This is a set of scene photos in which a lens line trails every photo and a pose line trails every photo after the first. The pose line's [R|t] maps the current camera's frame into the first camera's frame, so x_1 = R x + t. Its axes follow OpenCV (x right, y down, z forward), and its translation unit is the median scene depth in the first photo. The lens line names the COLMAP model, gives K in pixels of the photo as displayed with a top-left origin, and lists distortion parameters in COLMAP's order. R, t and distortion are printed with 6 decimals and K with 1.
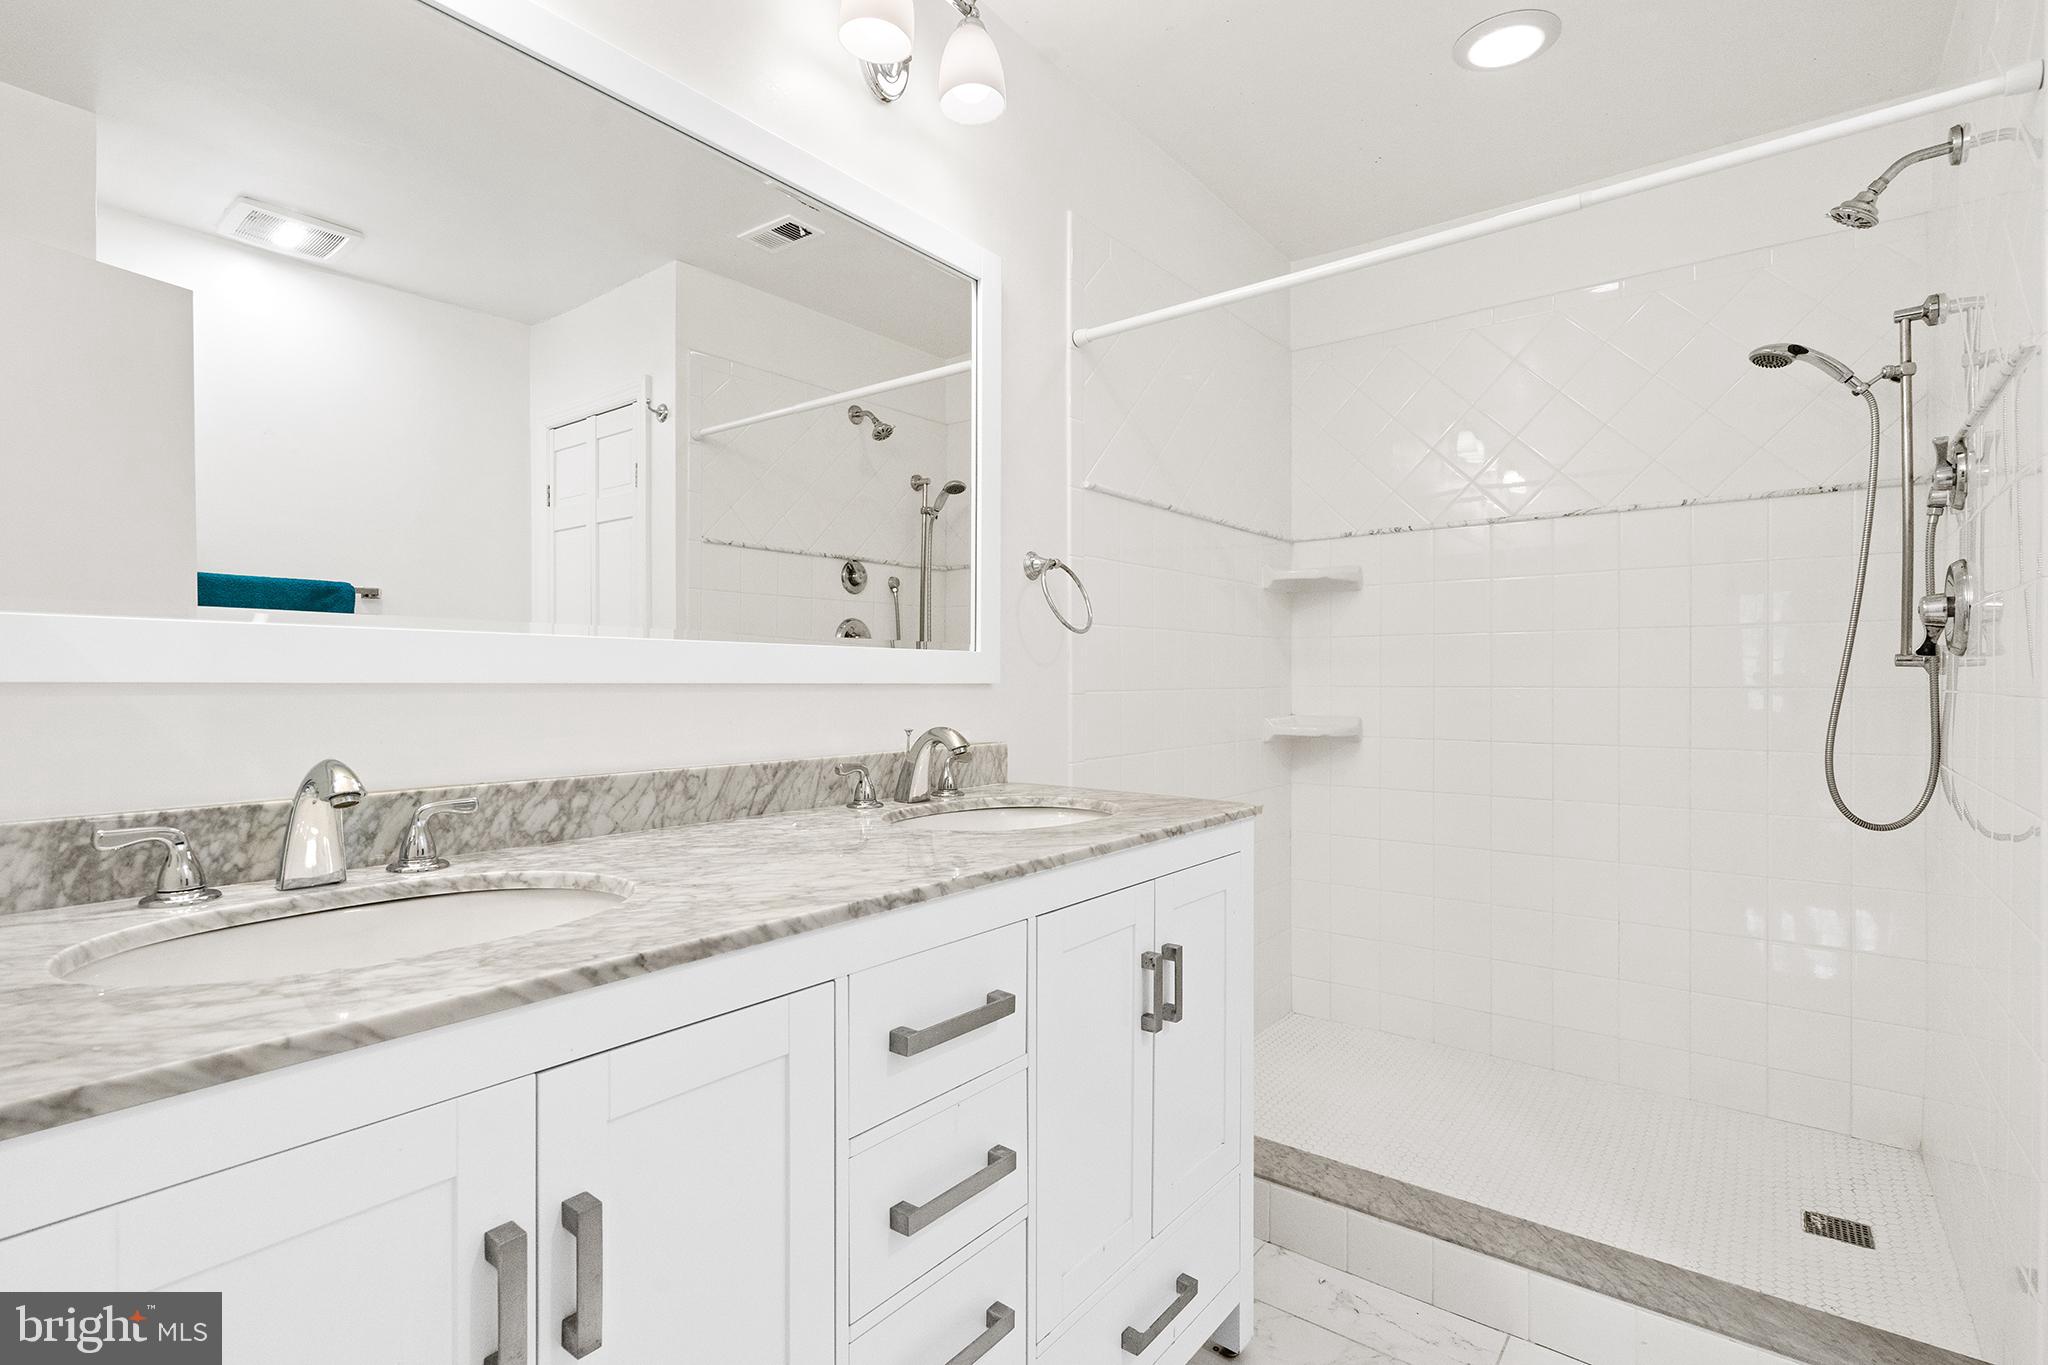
lens RADIAL K [[968.4, 0, 1020.6], [0, 968.4, 706.4], [0, 0, 1]] dist [0.001252, -0.000520]
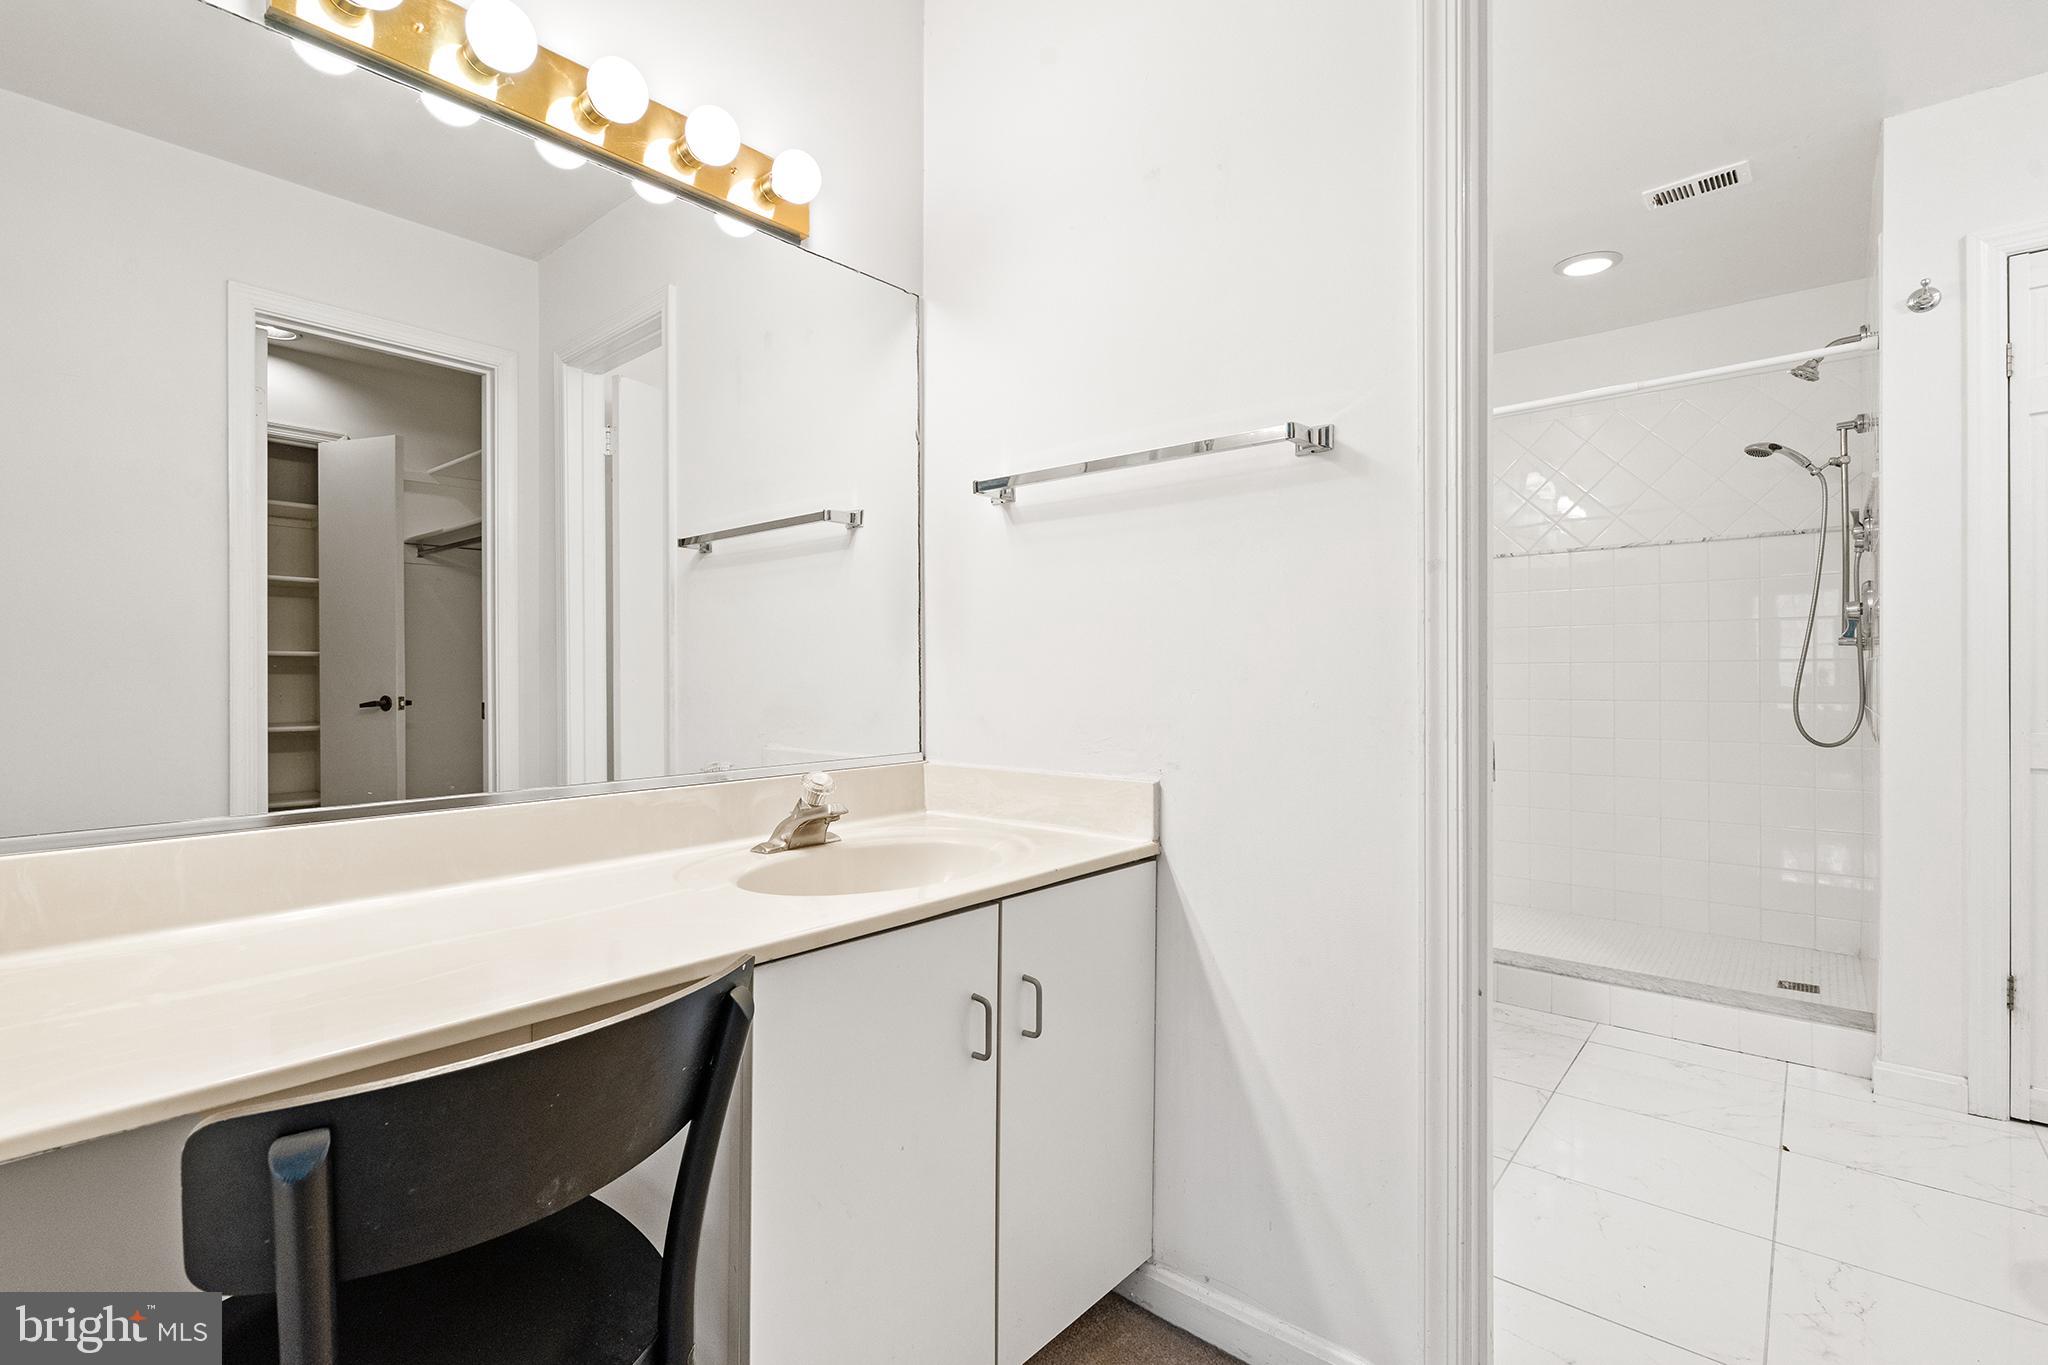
lens RADIAL K [[929.7, 0, 1019.6], [0, 929.7, 694.3], [0, 0, 1]] dist [-0.001608, 0.000019]
pose [[0.998932, 0.001393, -0.046180, -0.376824], [-0.001770, 0.999965, -0.008144, 0.053915], [0.046167, 0.008217, 0.998900, -0.594501]]
